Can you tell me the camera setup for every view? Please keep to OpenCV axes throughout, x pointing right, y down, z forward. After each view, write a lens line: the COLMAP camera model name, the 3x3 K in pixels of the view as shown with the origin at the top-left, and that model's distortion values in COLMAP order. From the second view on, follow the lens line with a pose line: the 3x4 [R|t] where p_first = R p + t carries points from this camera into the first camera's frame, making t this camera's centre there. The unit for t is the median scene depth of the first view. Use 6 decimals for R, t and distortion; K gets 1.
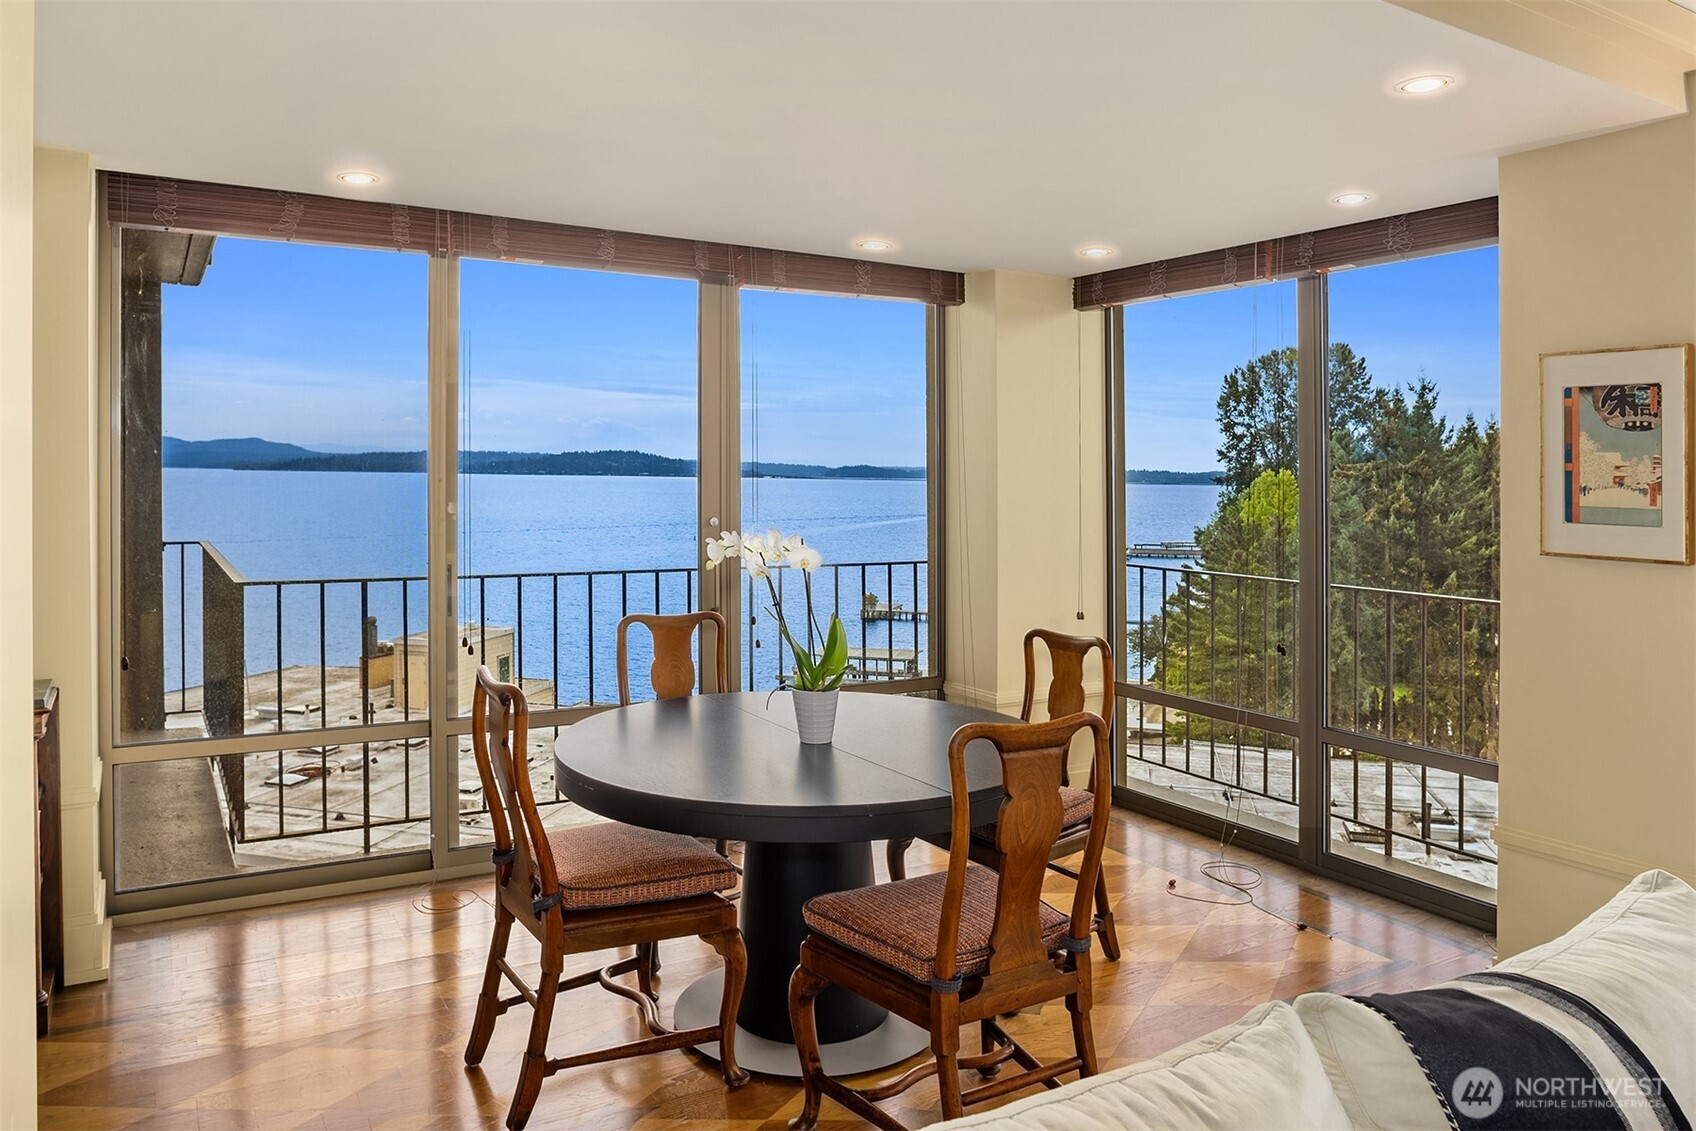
lens RADIAL K [[1180.5, 0, 841.7], [0, 1180.5, 458.5], [0, 0, 1]] dist [-0.074764, 0.037456]
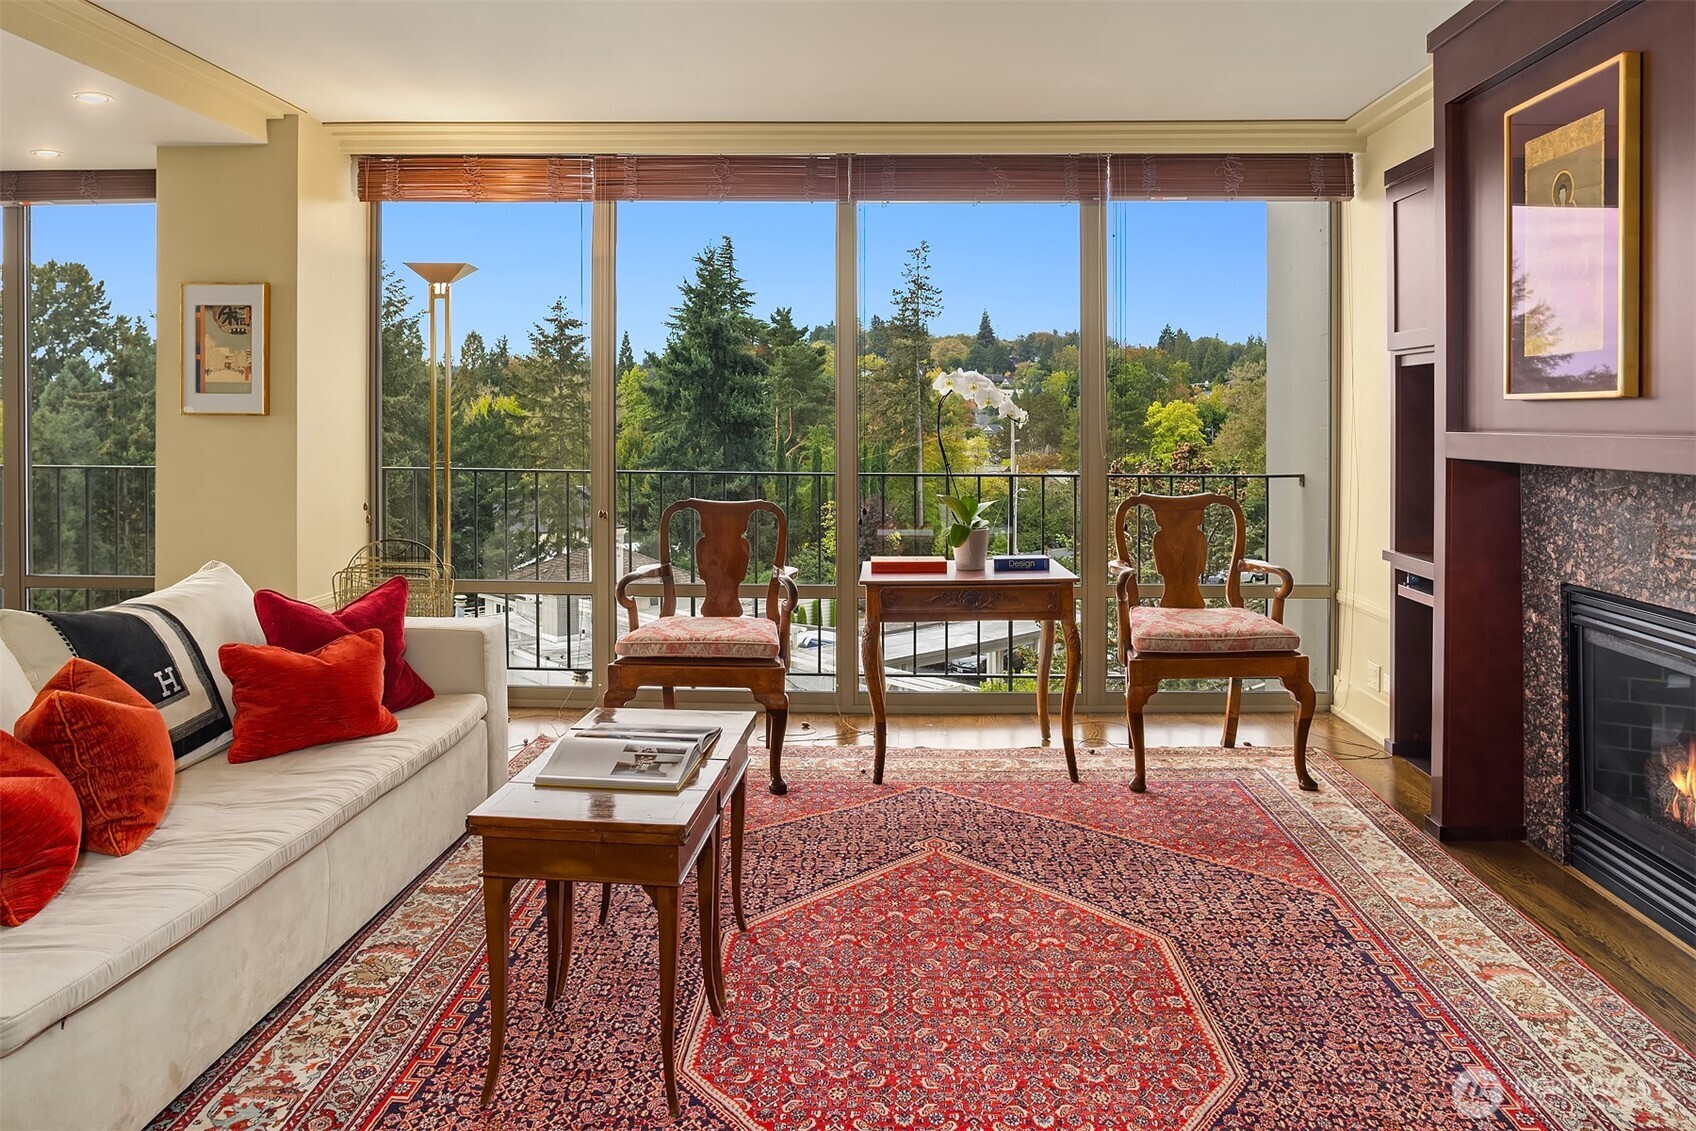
lens RADIAL K [[1193.0, 0, 844.0], [0, 1193.0, 403.7], [0, 0, 1]] dist [-0.062153, 0.036333]
pose [[0.552038, -0.001680, 0.833817, -0.058574], [-0.007446, 0.999948, 0.006945, 0.015137], [-0.833785, -0.010043, 0.551997, -0.169729]]
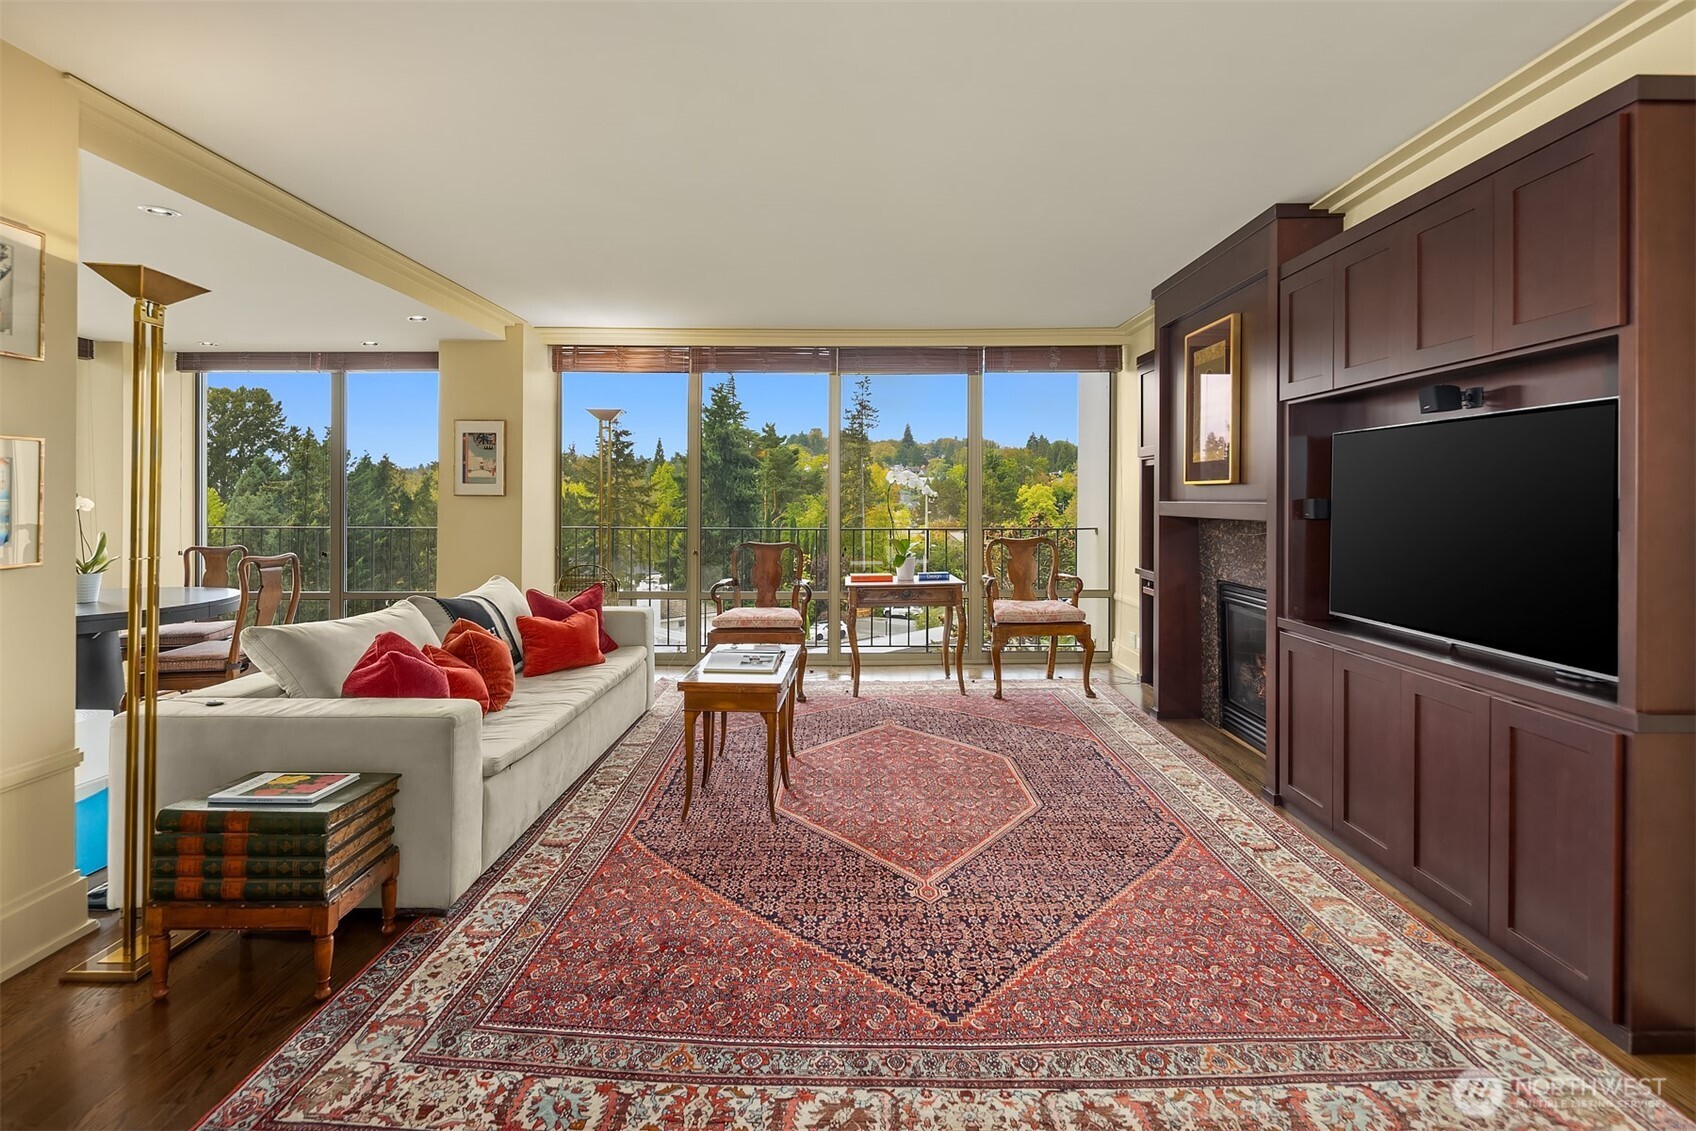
lens RADIAL K [[819.1, 0, 830.1], [0, 819.1, 524.2], [0, 0, 1]] dist [0.019655, -0.000230]
pose [[0.531972, -0.041791, 0.845730, -0.155963], [-0.003645, 0.998659, 0.051640, 0.014069], [-0.846754, -0.030554, 0.531106, -0.214087]]
